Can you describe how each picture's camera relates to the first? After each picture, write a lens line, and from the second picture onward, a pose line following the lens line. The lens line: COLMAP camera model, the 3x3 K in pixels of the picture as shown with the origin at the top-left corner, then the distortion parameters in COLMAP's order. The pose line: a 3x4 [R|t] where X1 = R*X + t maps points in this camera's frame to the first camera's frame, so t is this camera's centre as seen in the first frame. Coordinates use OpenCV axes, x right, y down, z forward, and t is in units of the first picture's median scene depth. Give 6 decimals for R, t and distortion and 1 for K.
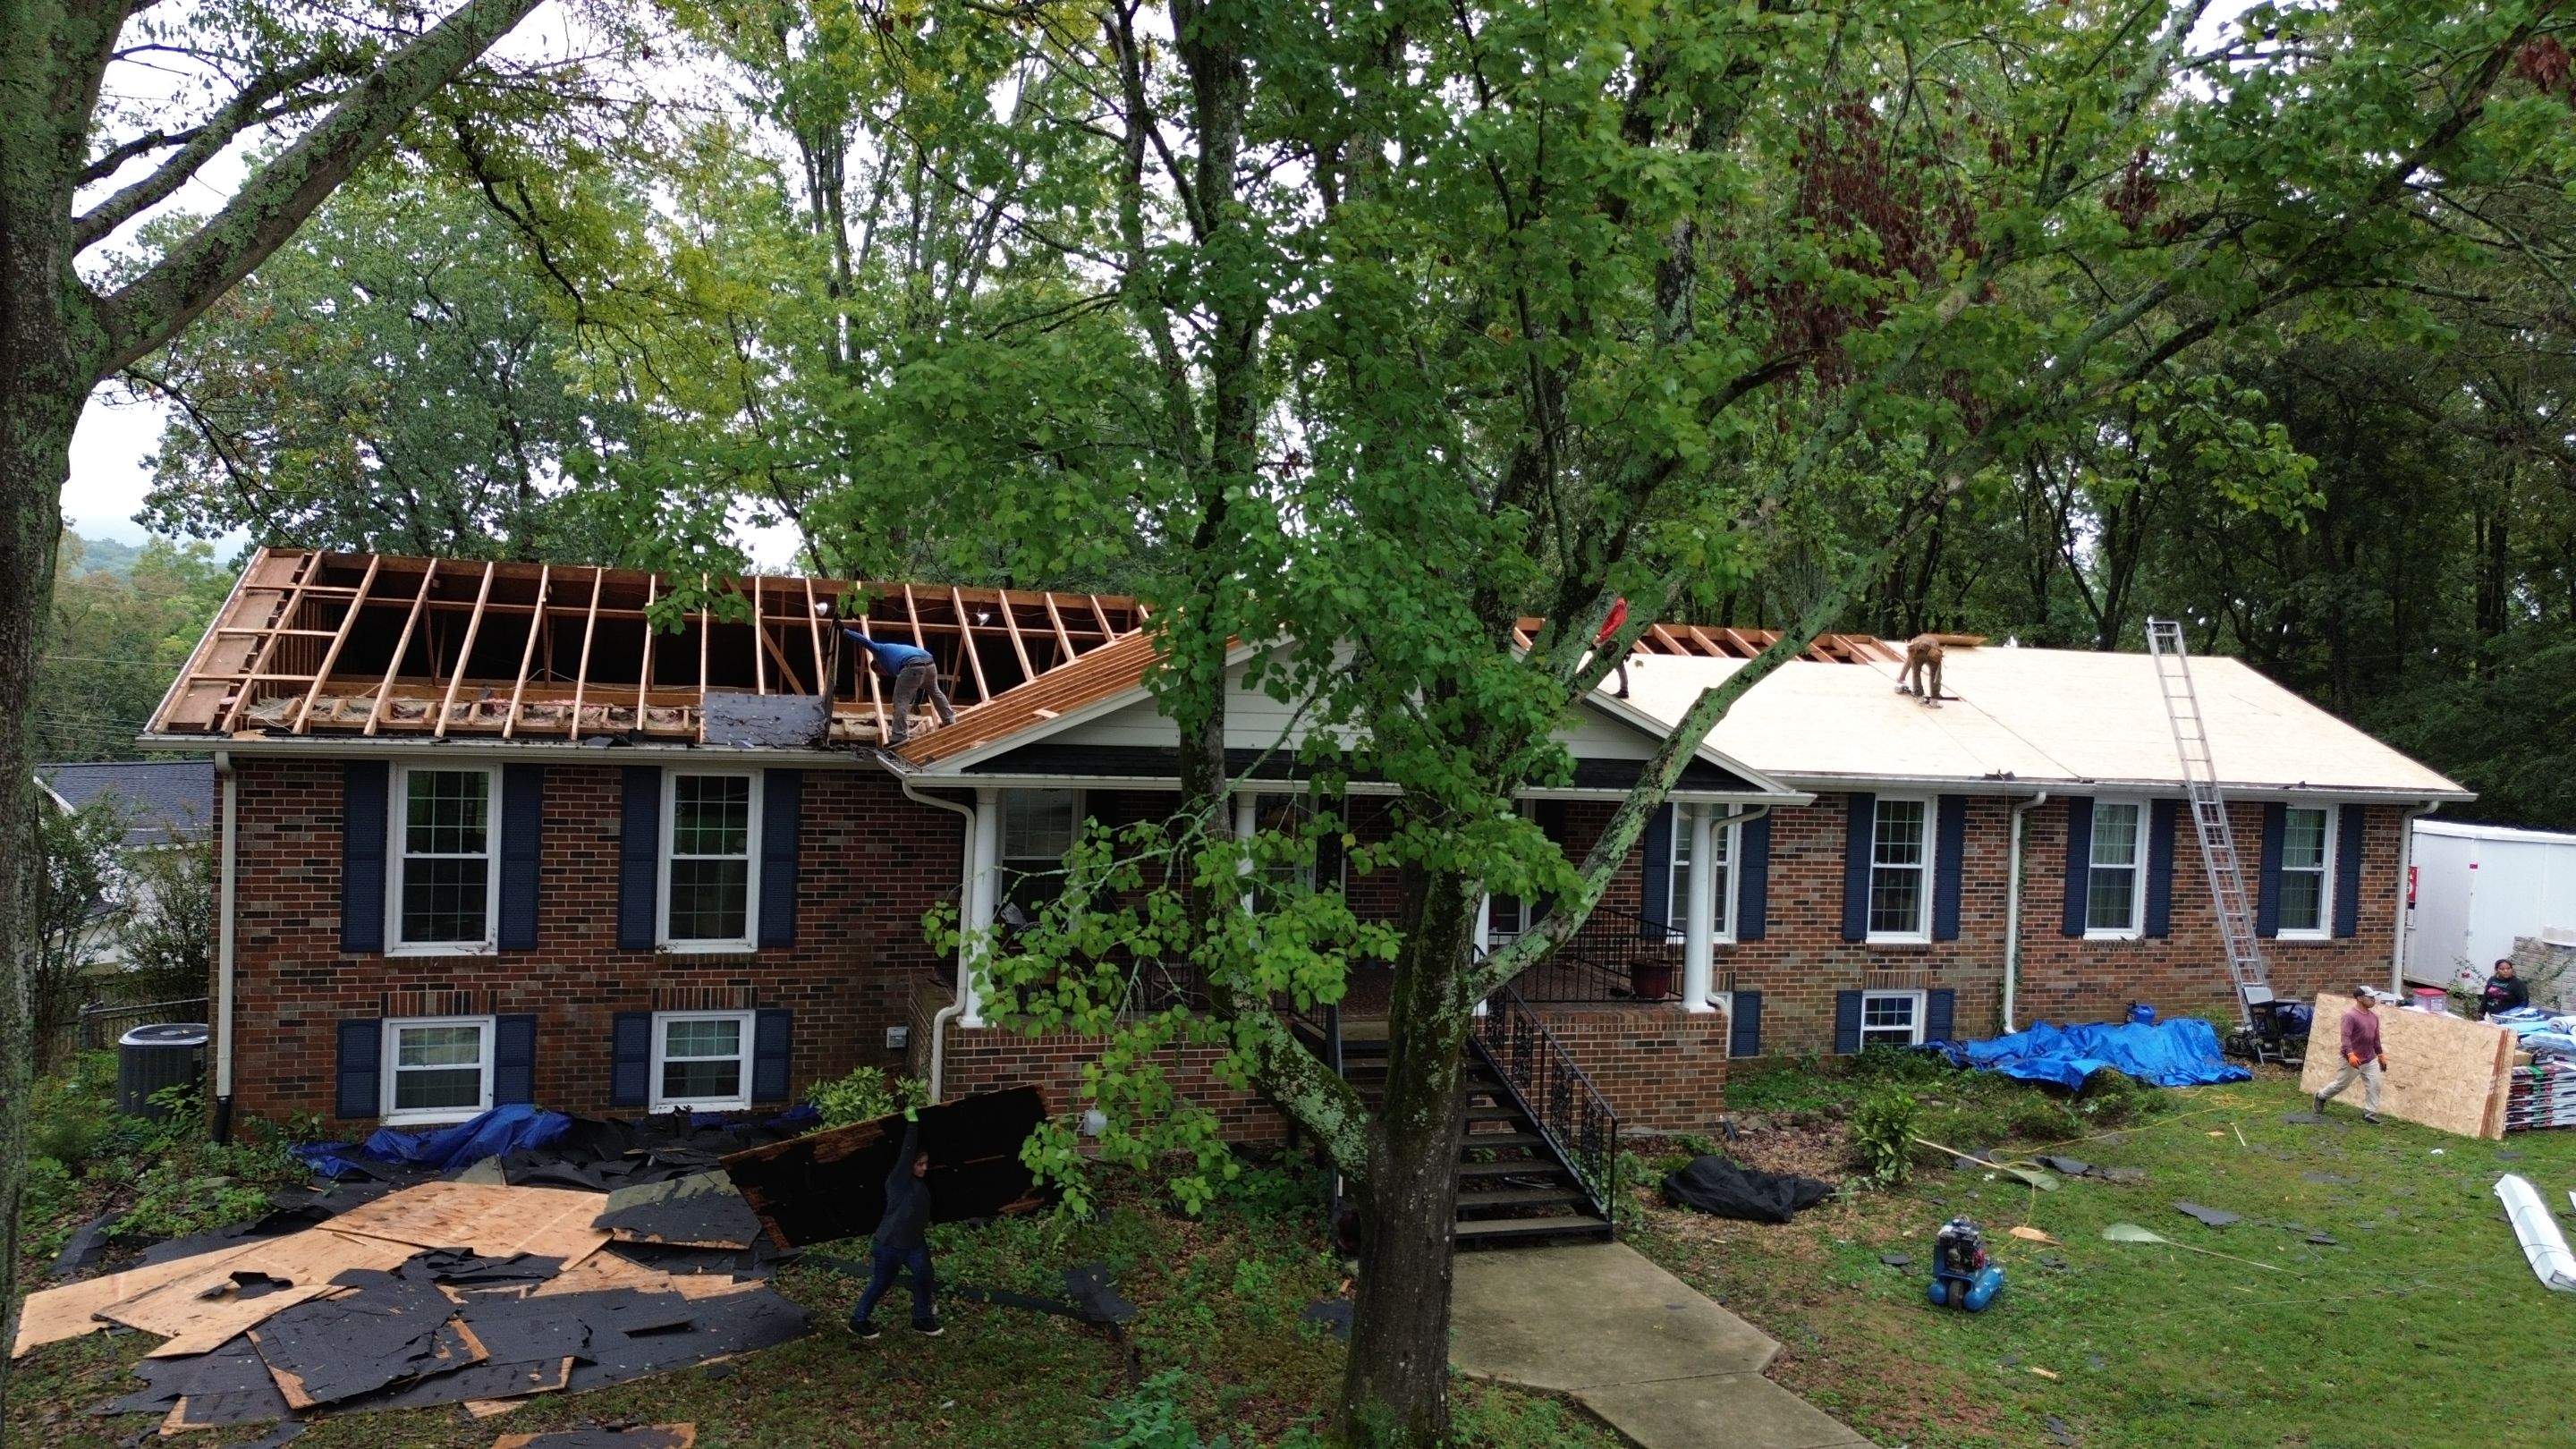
lens RADIAL K [[1825.4, 0, 1293.7], [0, 1825.4, 726.0], [0, 0, 1]] dist [0.076206, -0.076006]
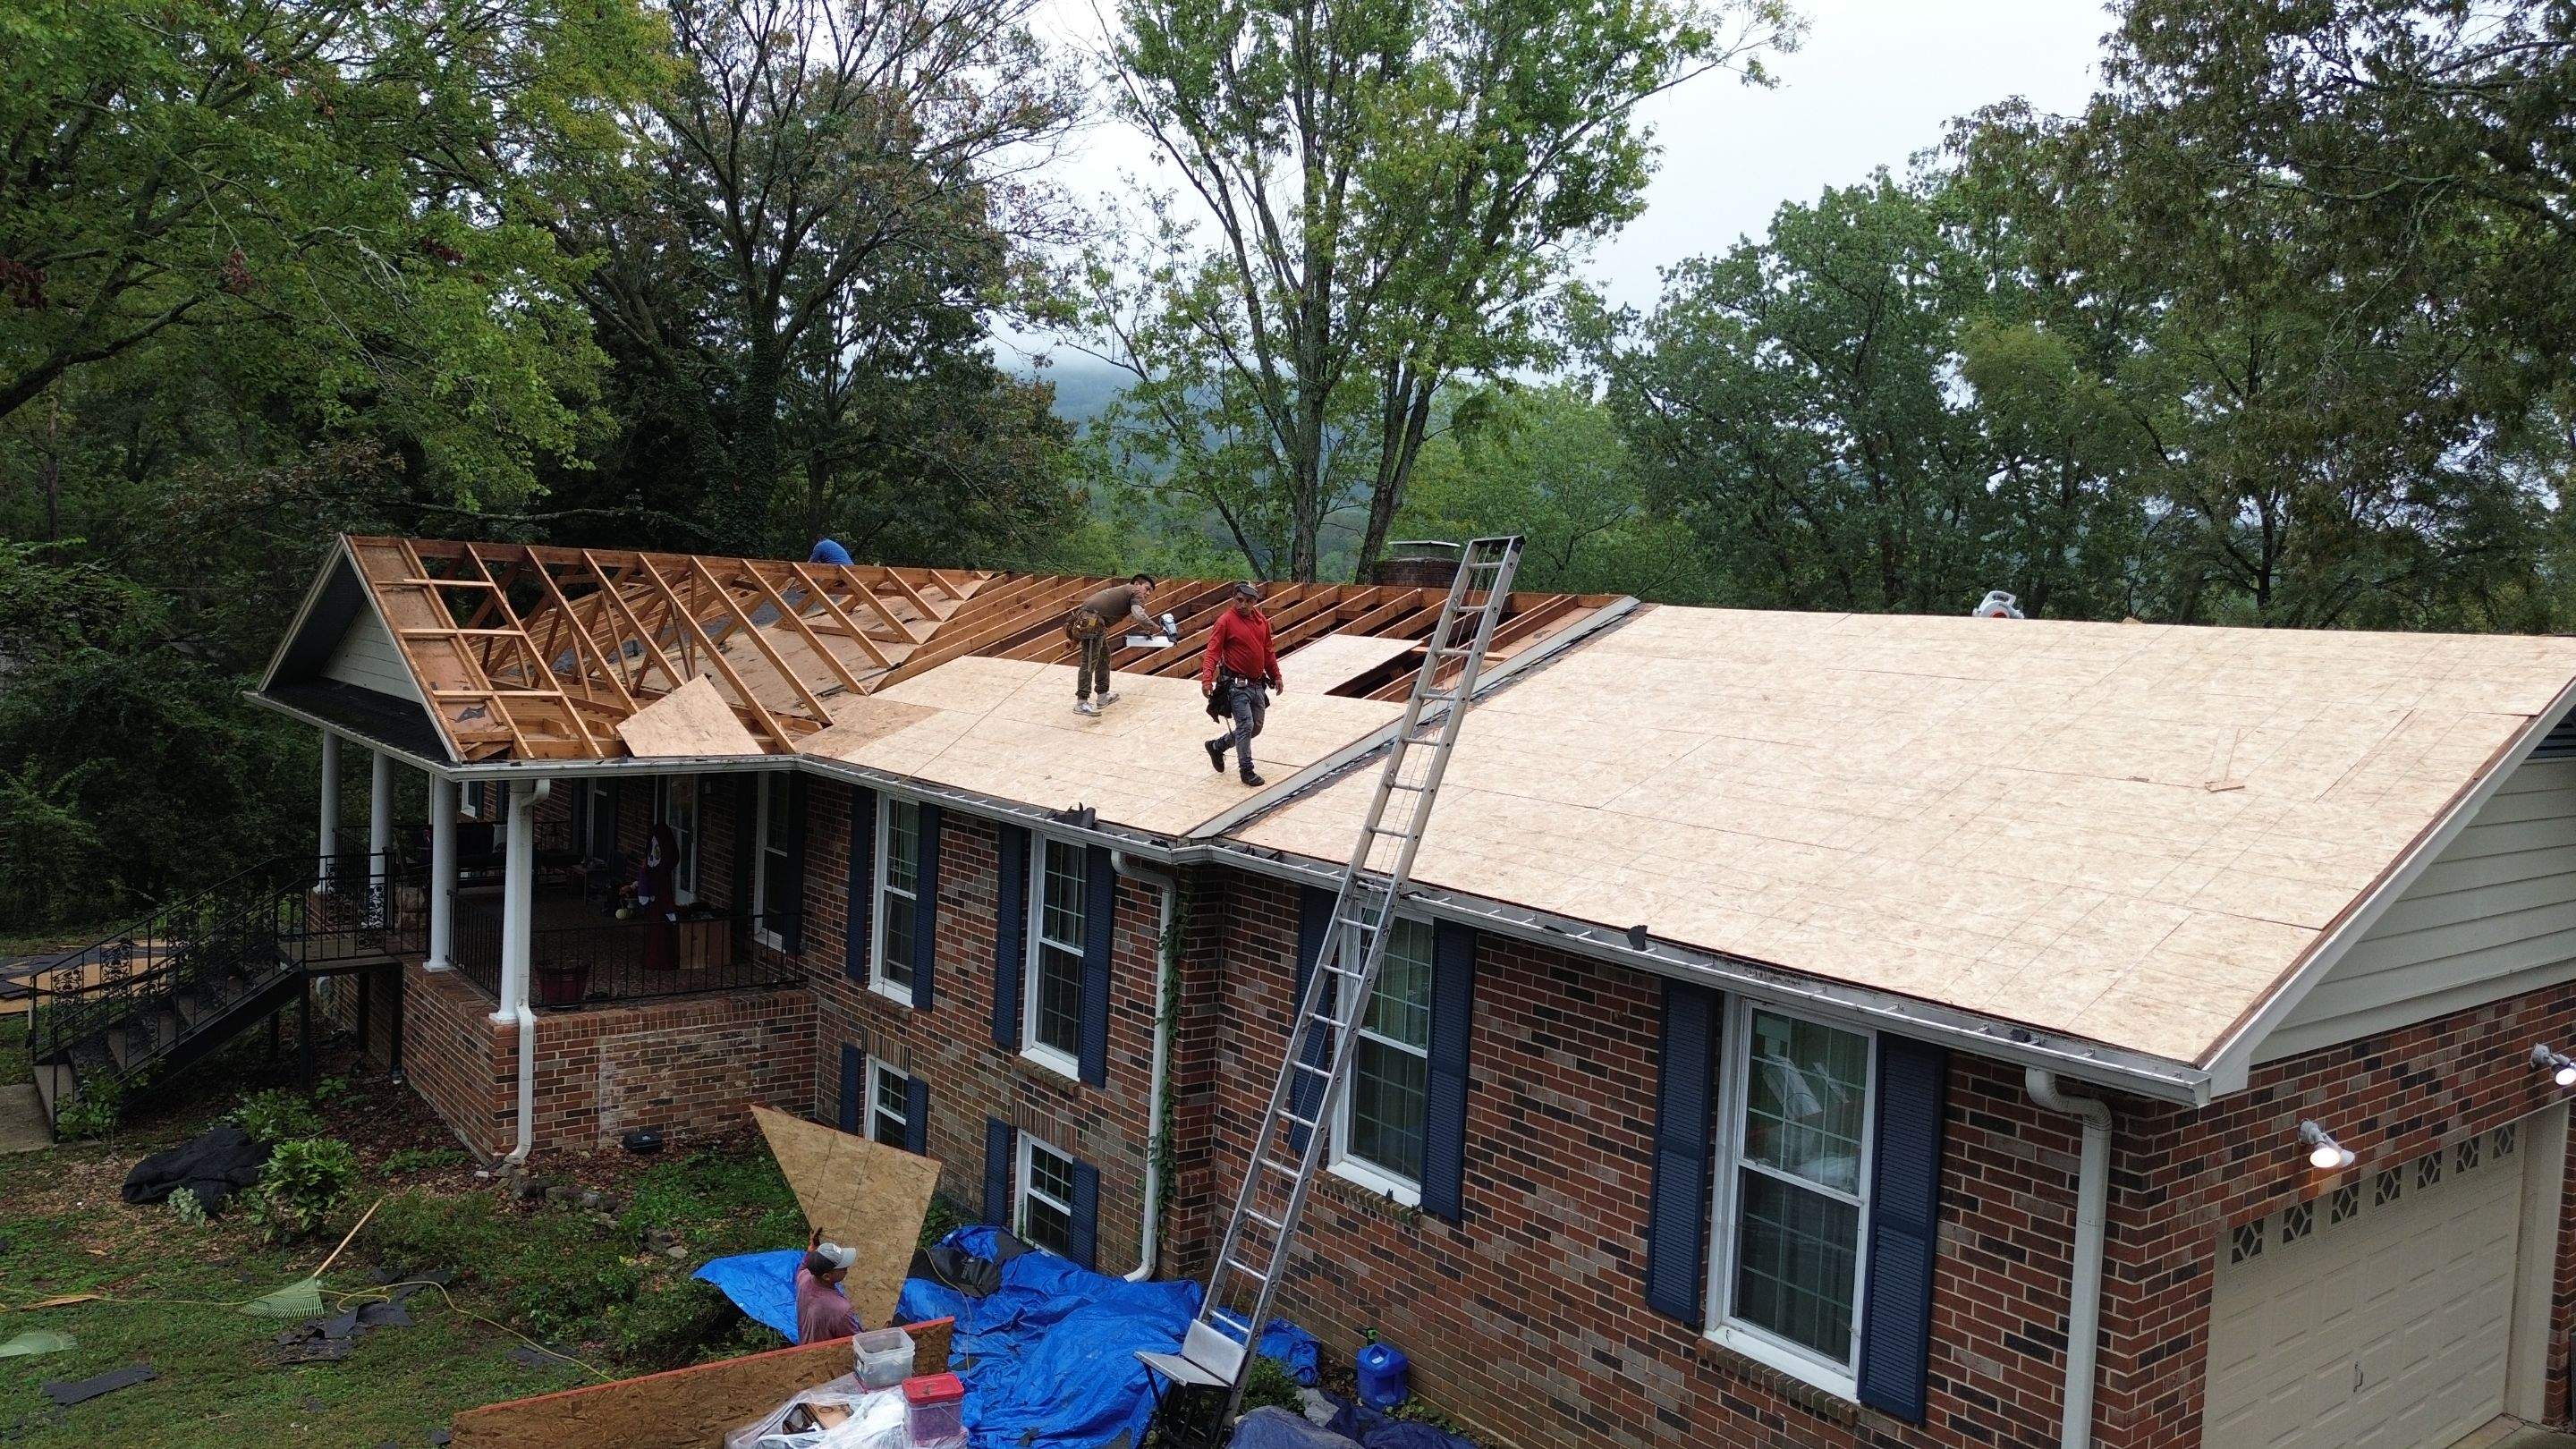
lens RADIAL K [[1823.0, 0, 1293.4], [0, 1823.0, 723.4], [0, 0, 1]] dist [0.082476, -0.083219]
pose [[0.348240, 0.034963, -0.936753, 0.948537], [-0.066915, 0.997682, 0.012362, -0.013398], [0.935014, 0.058378, 0.349773, 0.860450]]
